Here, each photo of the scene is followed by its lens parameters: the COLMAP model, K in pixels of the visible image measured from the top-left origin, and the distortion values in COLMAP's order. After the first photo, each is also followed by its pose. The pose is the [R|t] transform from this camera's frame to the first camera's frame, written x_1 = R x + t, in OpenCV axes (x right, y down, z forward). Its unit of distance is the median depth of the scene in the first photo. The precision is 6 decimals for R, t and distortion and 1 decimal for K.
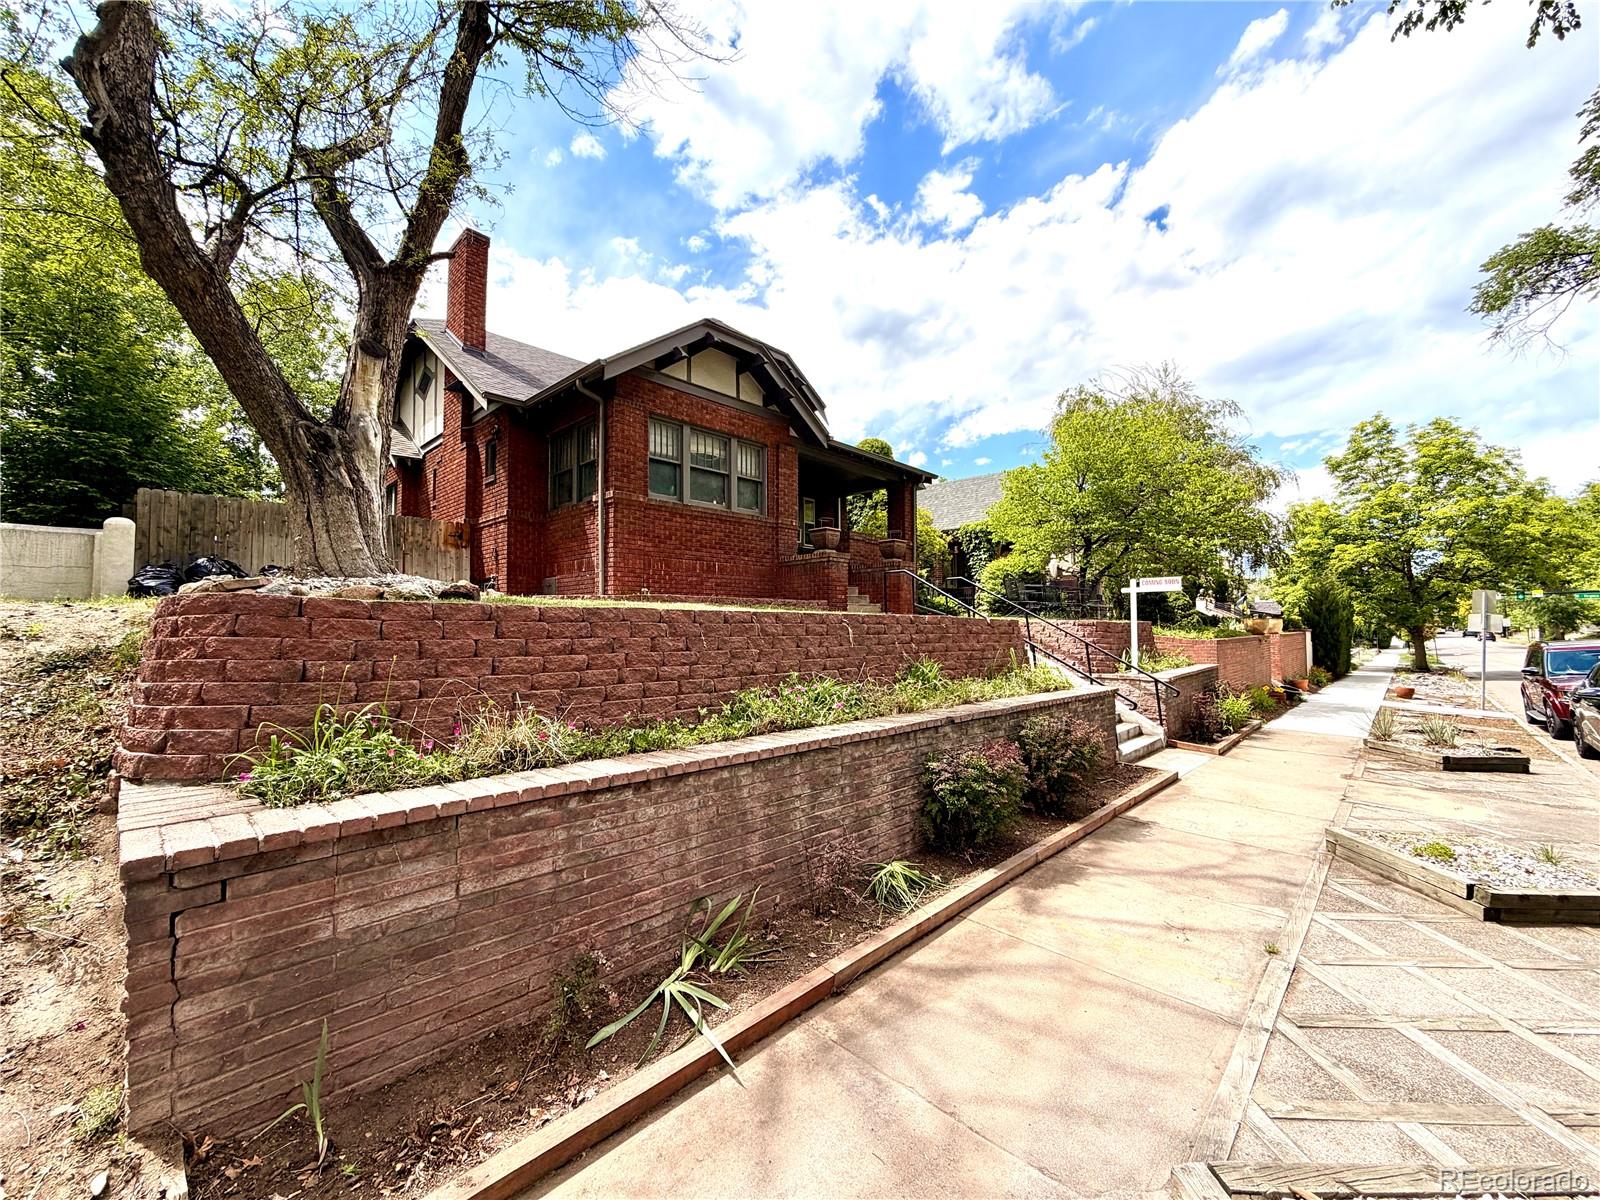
lens RADIAL K [[637.0, 0, 794.9], [0, 637.0, 599.9], [0, 0, 1]] dist [-0.000272, 0.000656]
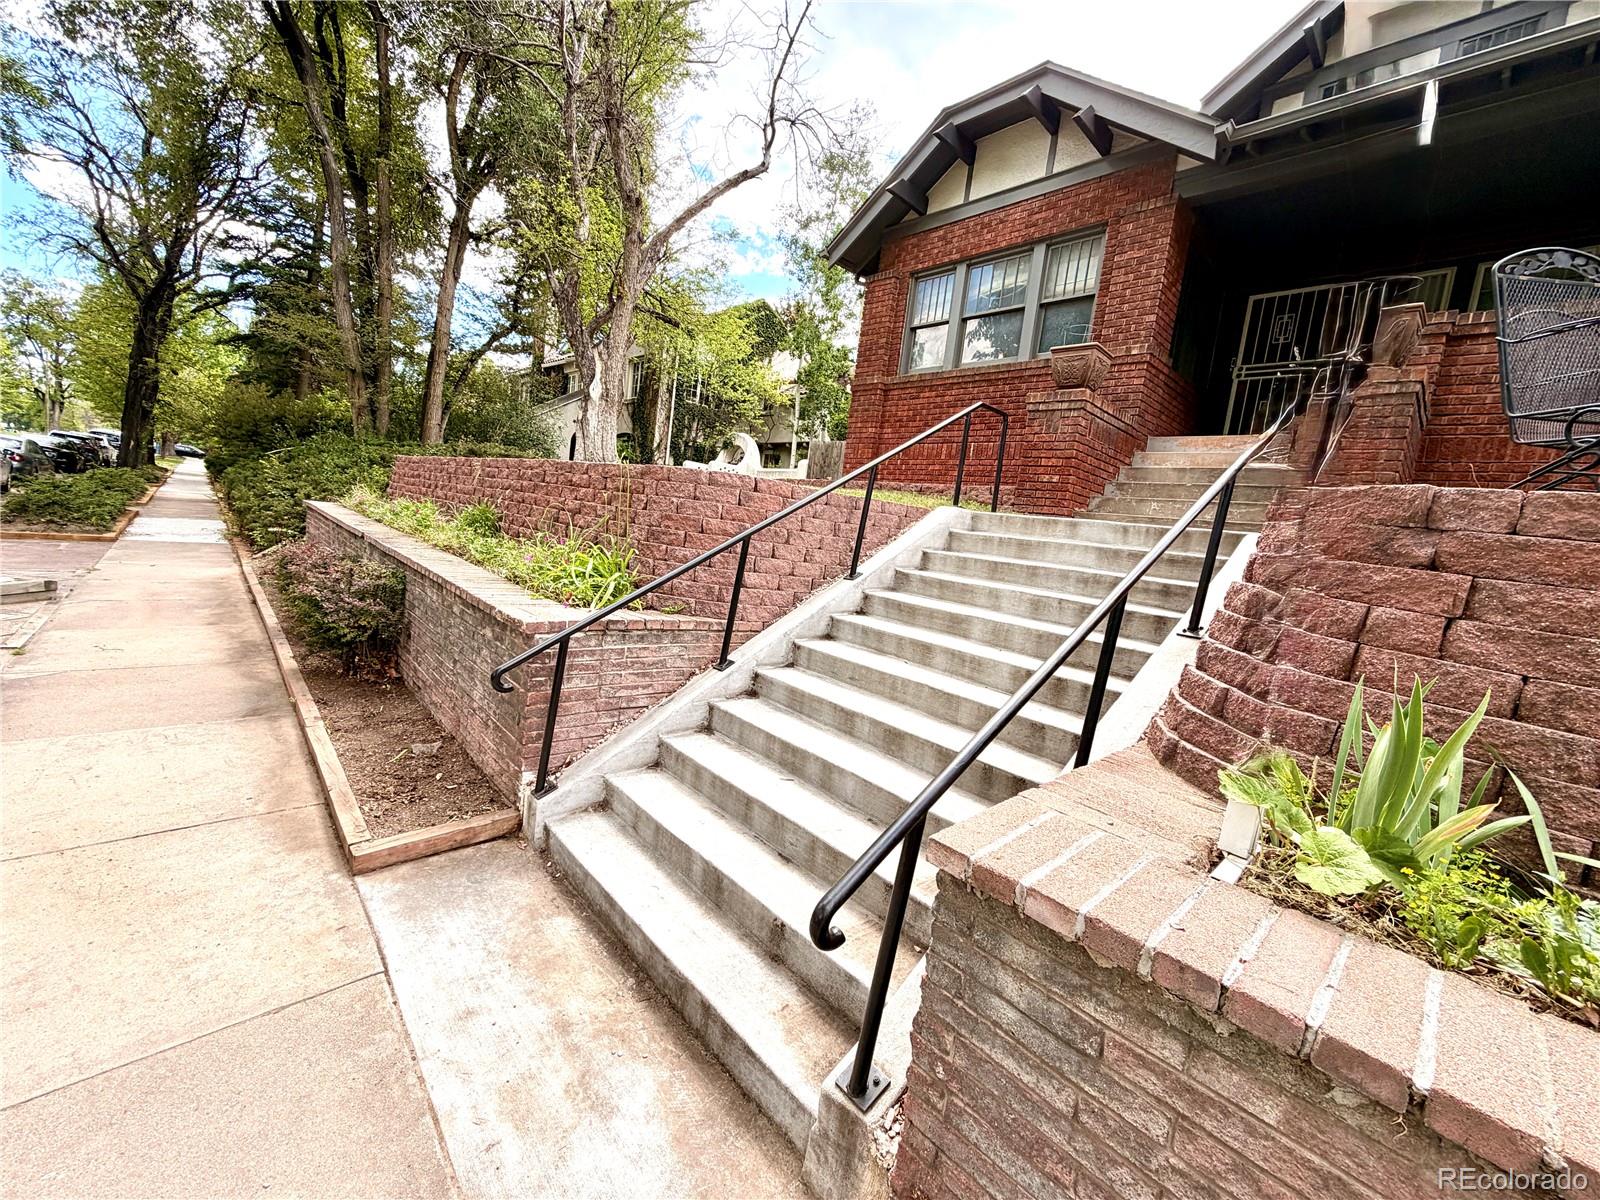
lens RADIAL K [[637.0, 0, 793.3], [0, 637.0, 600.7], [0, 0, 1]] dist [-0.000272, 0.000656]
pose [[-0.058321, 0.109531, -0.992271, 0.613615], [-0.079617, 0.990286, 0.113992, 0.050847], [0.995118, 0.085650, -0.049034, 0.834638]]
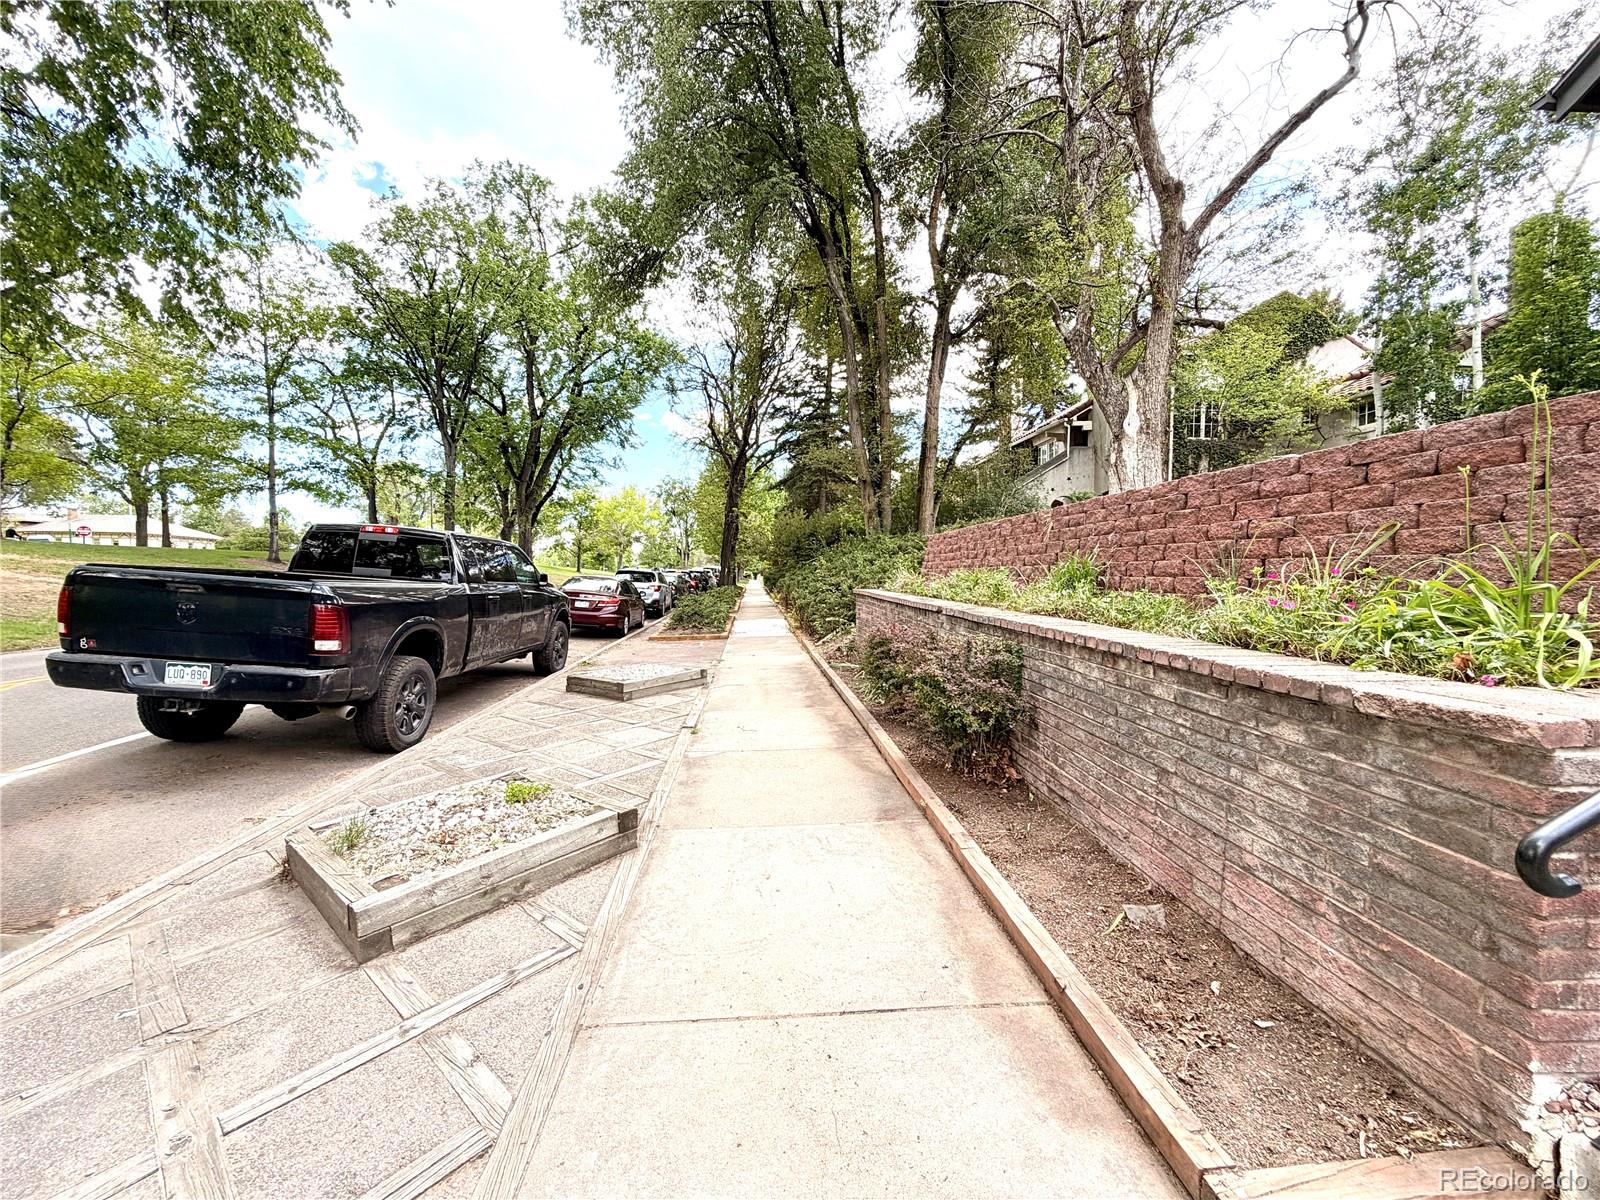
lens RADIAL K [[637.0, 0, 795.2], [0, 637.0, 600.0], [0, 0, 1]] dist [-0.000272, 0.000656]
pose [[-0.672178, 0.025467, -0.739951, 0.534043], [0.029179, 0.999543, 0.007895, 0.071737], [0.739814, -0.016284, -0.672614, 0.692977]]
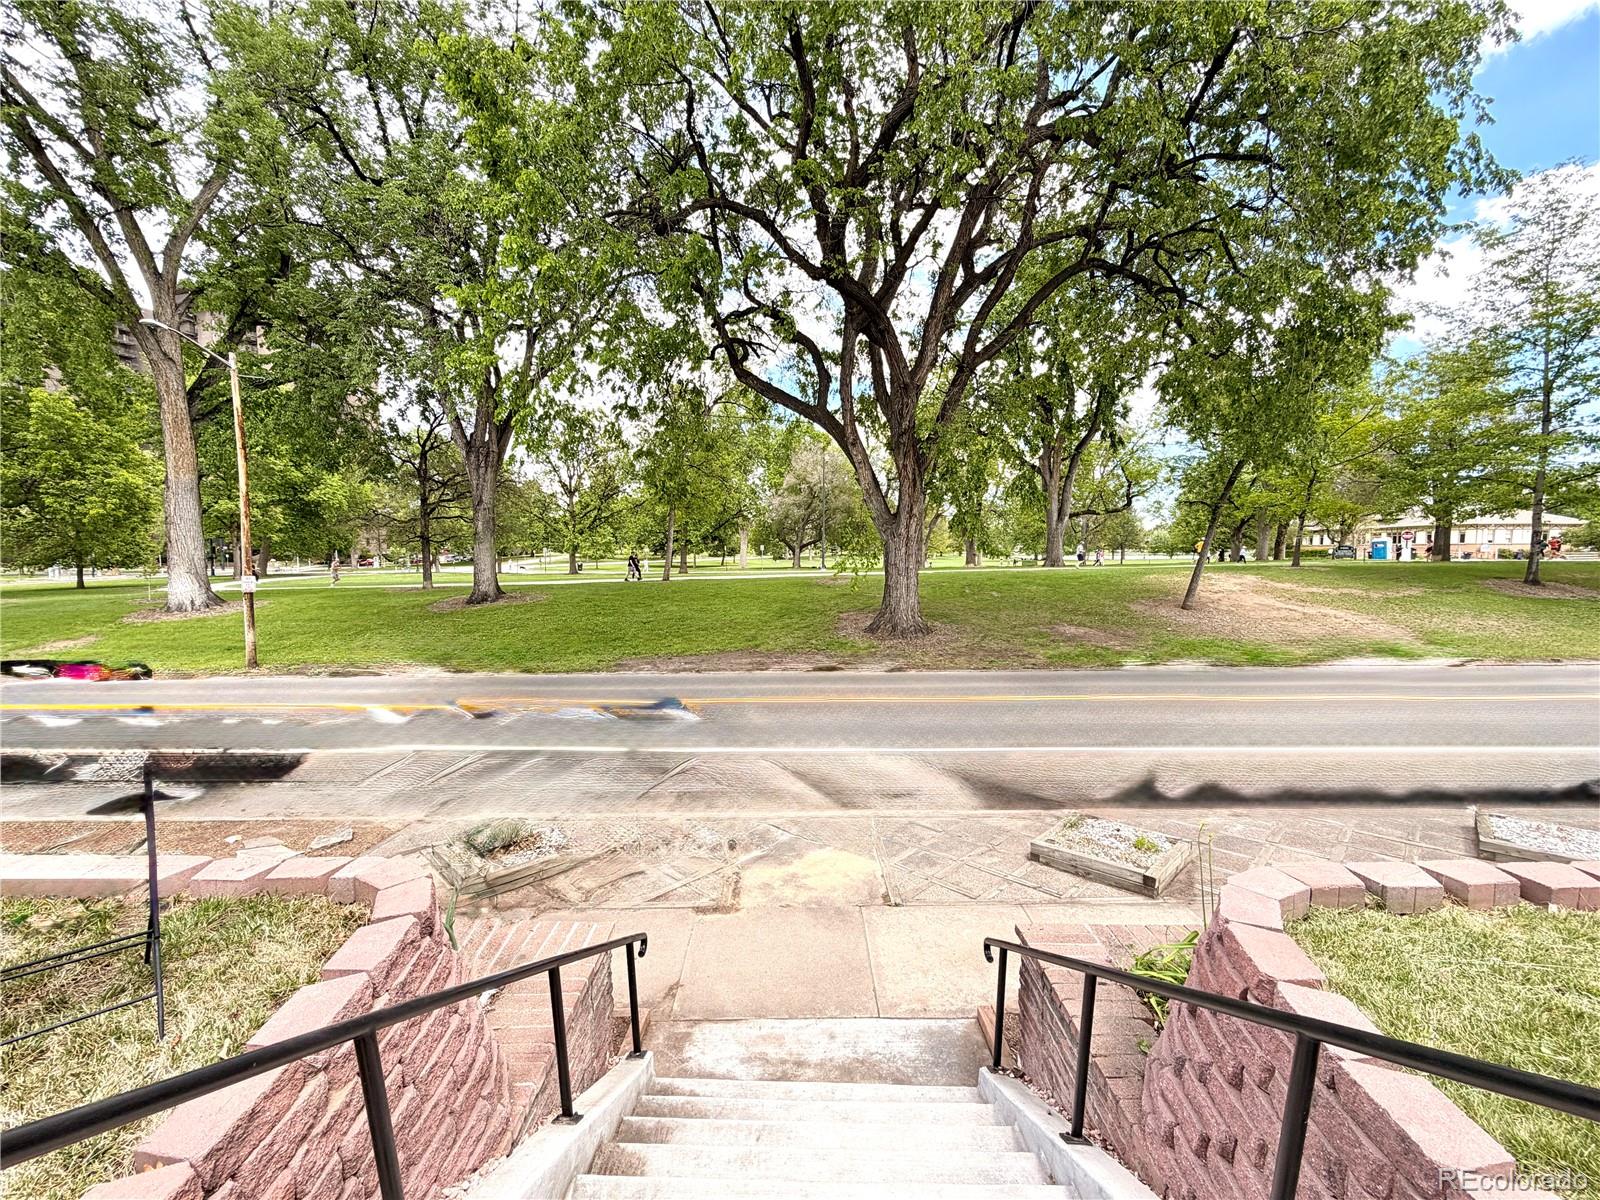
lens RADIAL K [[637.0, 0, 794.5], [0, 637.0, 601.9], [0, 0, 1]] dist [-0.000272, 0.000656]
pose [[-0.683371, -0.051182, 0.728275, 0.216368], [-0.027324, 0.998634, 0.044543, -0.072210], [-0.729560, 0.010540, -0.683836, 1.008928]]
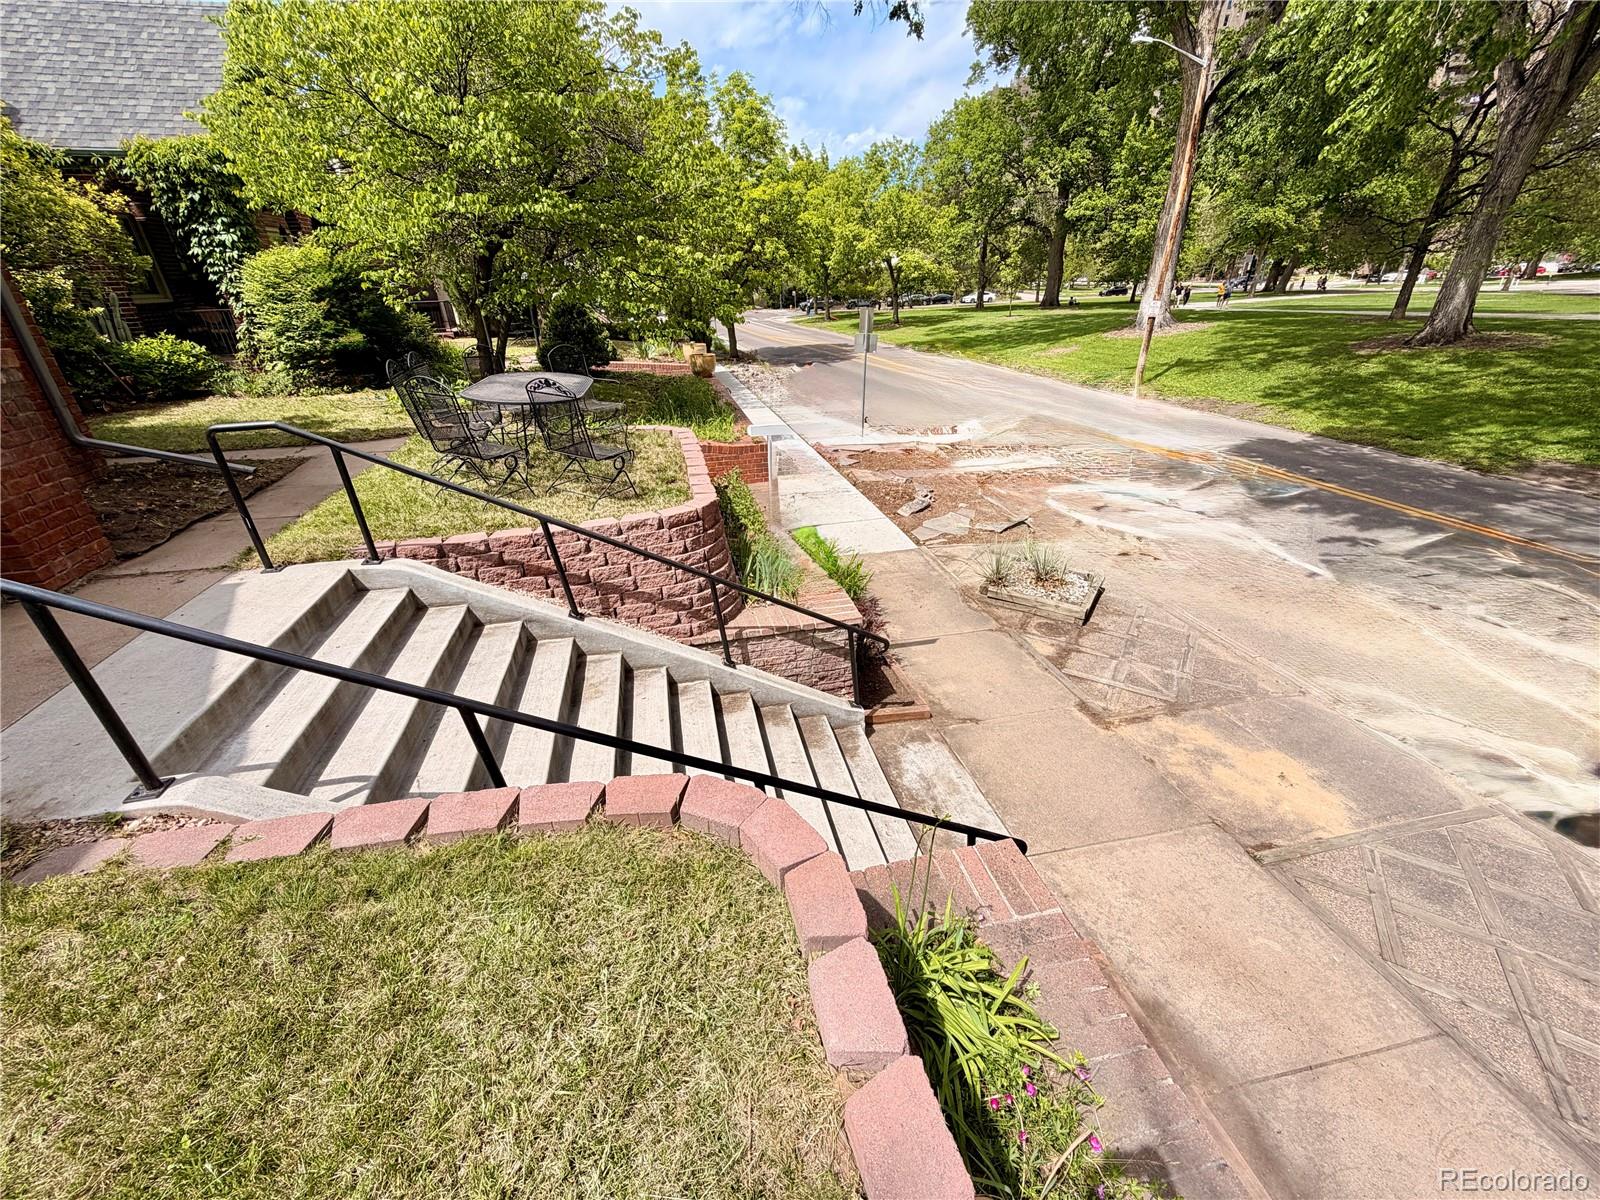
lens RADIAL K [[637.0, 0, 788.9], [0, 637.0, 599.7], [0, 0, 1]] dist [-0.000272, 0.000656]
pose [[0.555743, -0.382896, 0.737930, 0.158112], [-0.016121, 0.882494, 0.470047, -0.107915], [-0.831198, -0.273122, 0.484267, 0.692553]]
